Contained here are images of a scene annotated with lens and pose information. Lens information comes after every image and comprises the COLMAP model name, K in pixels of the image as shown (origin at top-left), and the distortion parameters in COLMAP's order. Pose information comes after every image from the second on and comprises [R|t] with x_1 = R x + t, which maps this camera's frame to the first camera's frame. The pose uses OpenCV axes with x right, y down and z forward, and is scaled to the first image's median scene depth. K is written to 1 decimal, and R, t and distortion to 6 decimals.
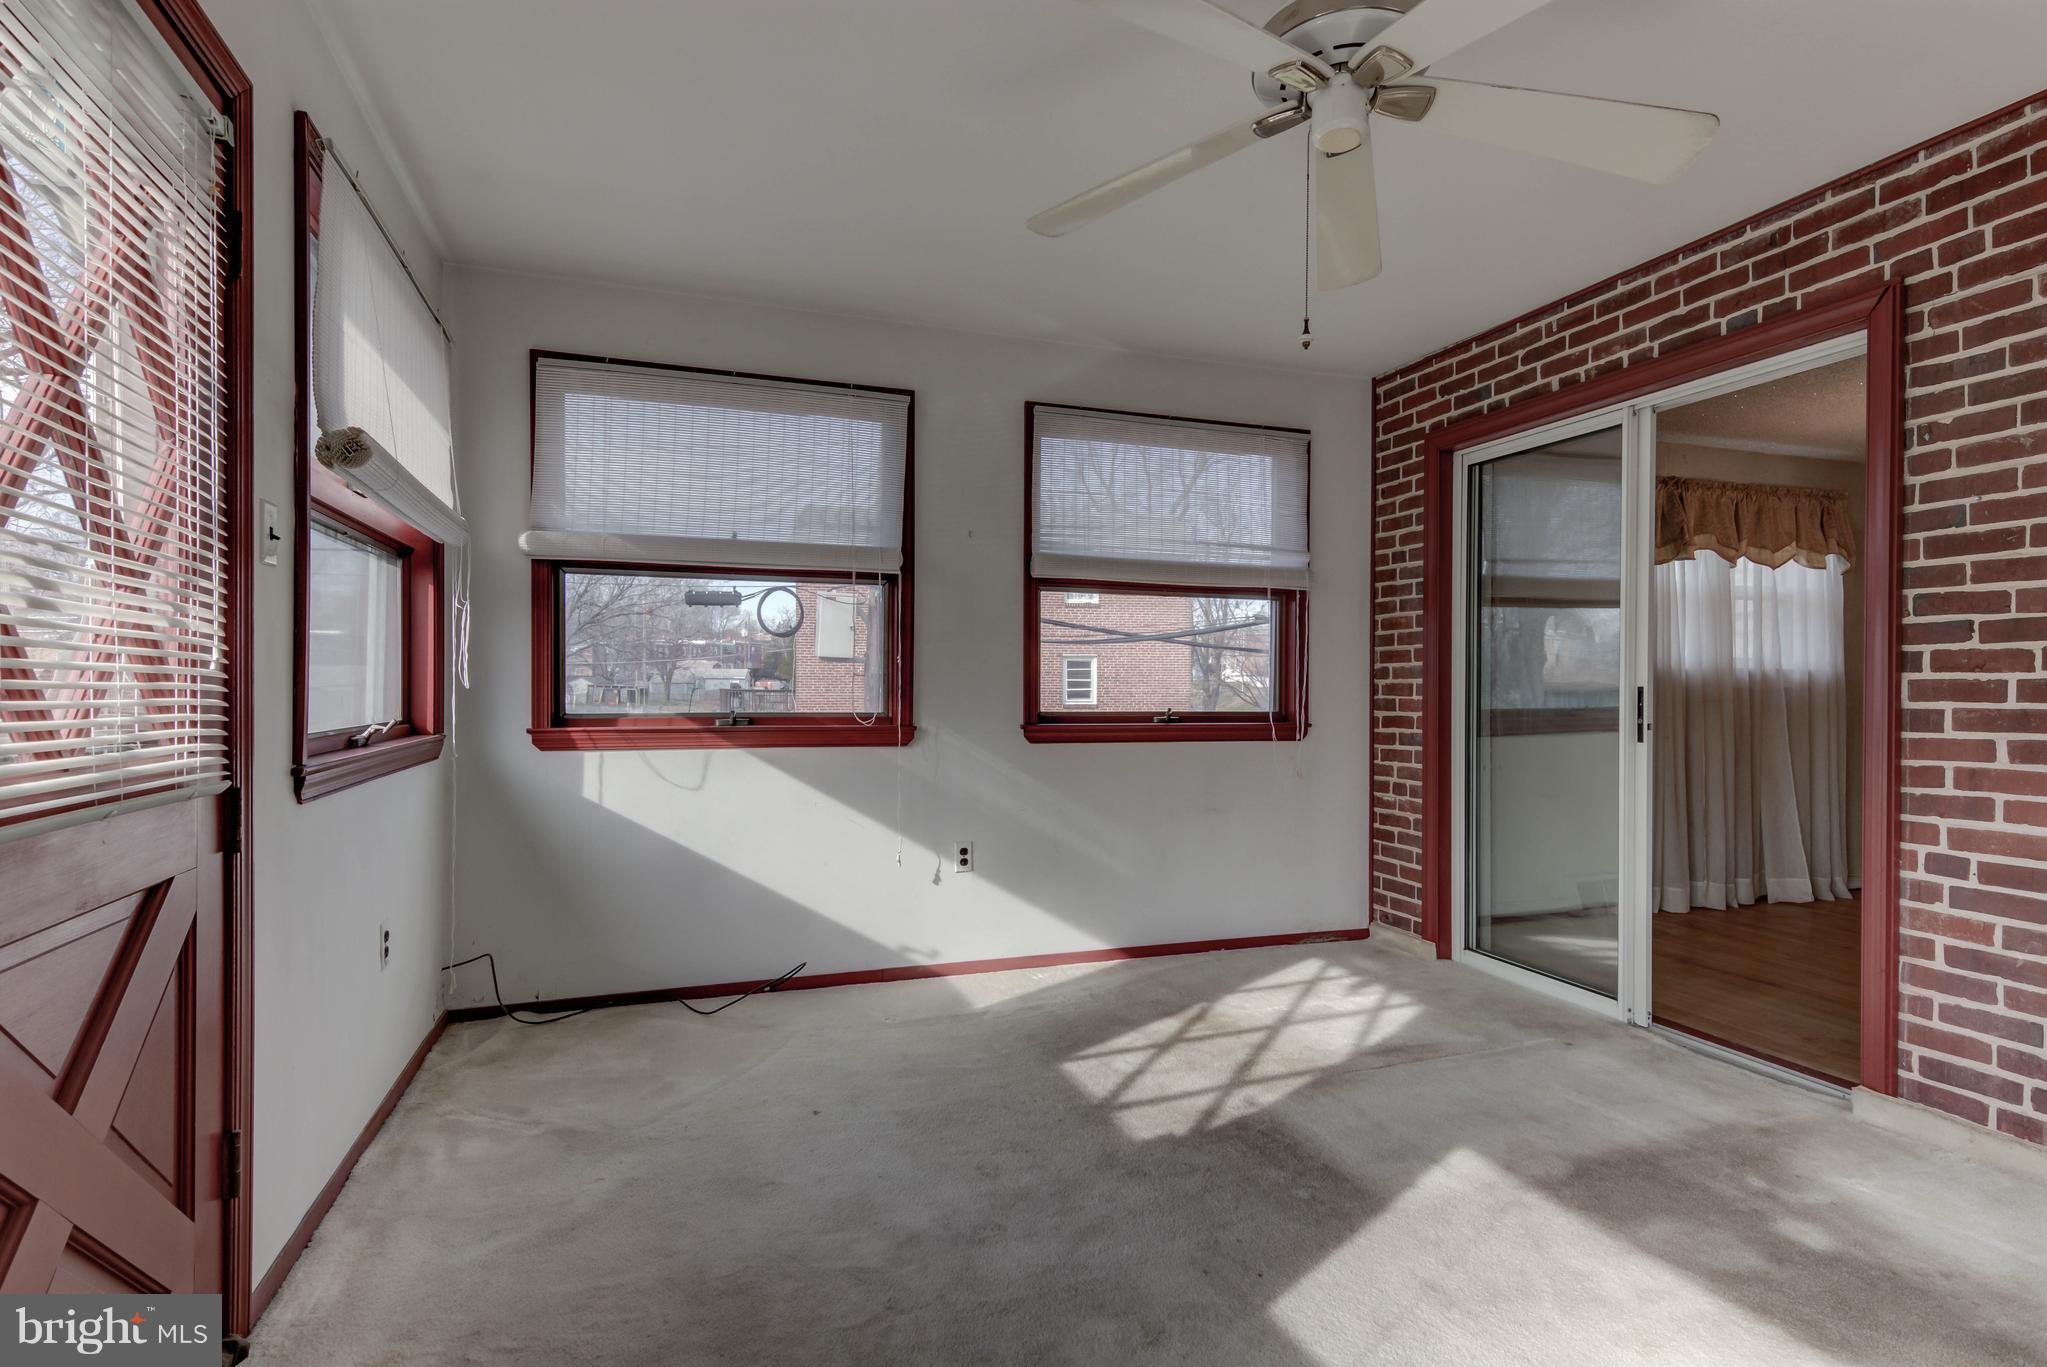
lens RADIAL K [[1025.9, 0, 1020.0], [0, 1025.9, 692.8], [0, 0, 1]] dist [0.024509, -0.010528]
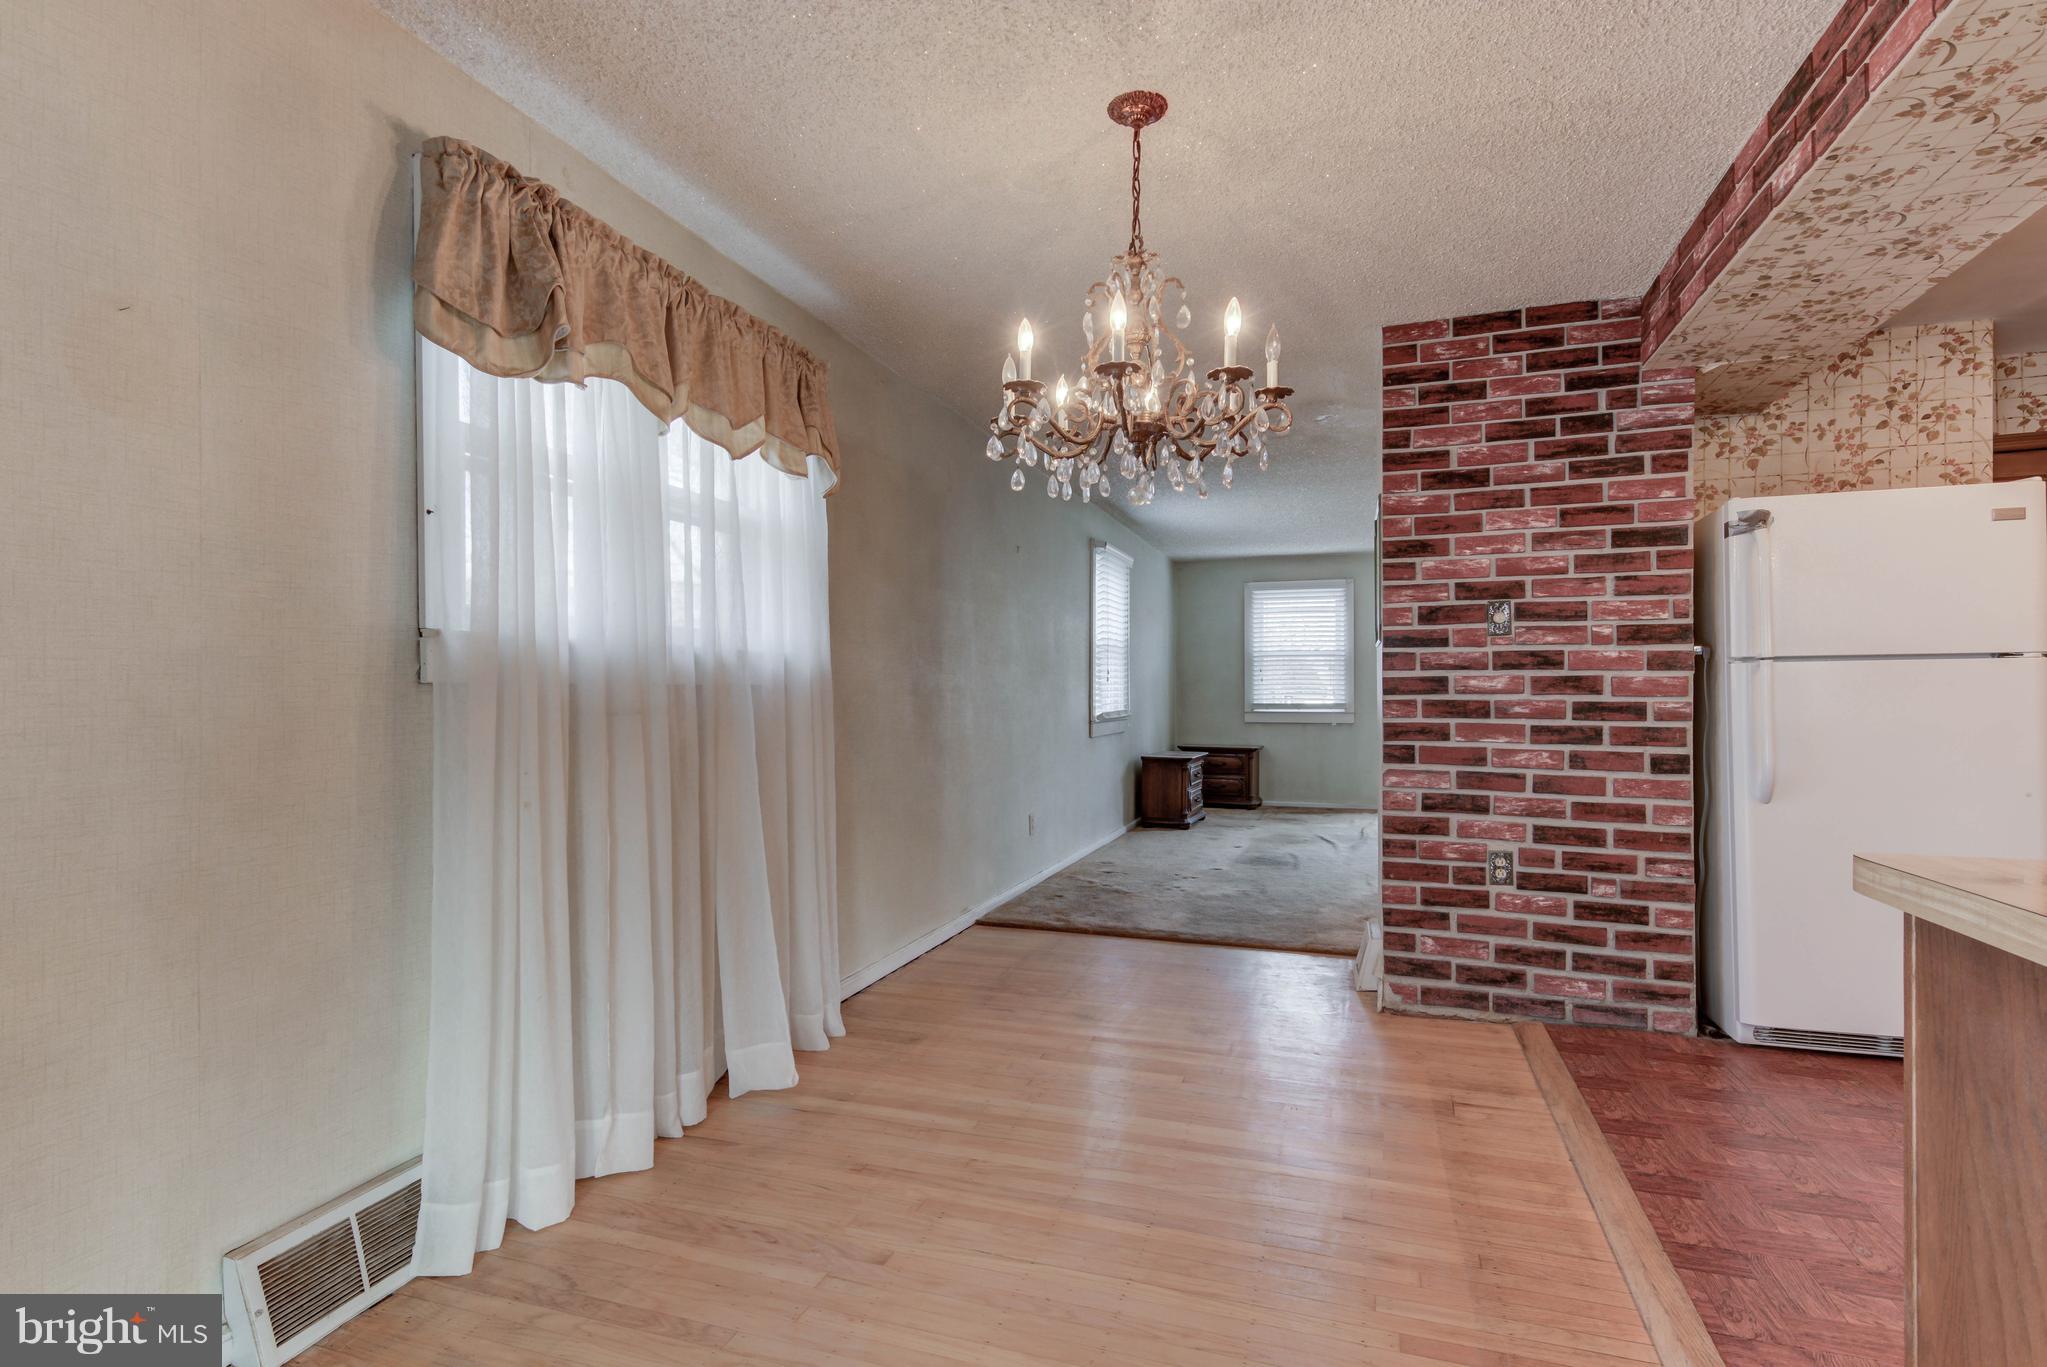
lens RADIAL K [[1025.9, 0, 1020.0], [0, 1025.9, 692.8], [0, 0, 1]] dist [0.024509, -0.010528]
pose [[0.607489, -0.004467, 0.794315, 0.407423], [0.008987, 0.999959, -0.001249, 0.000737], [-0.794277, 0.007897, 0.607504, 0.577557]]
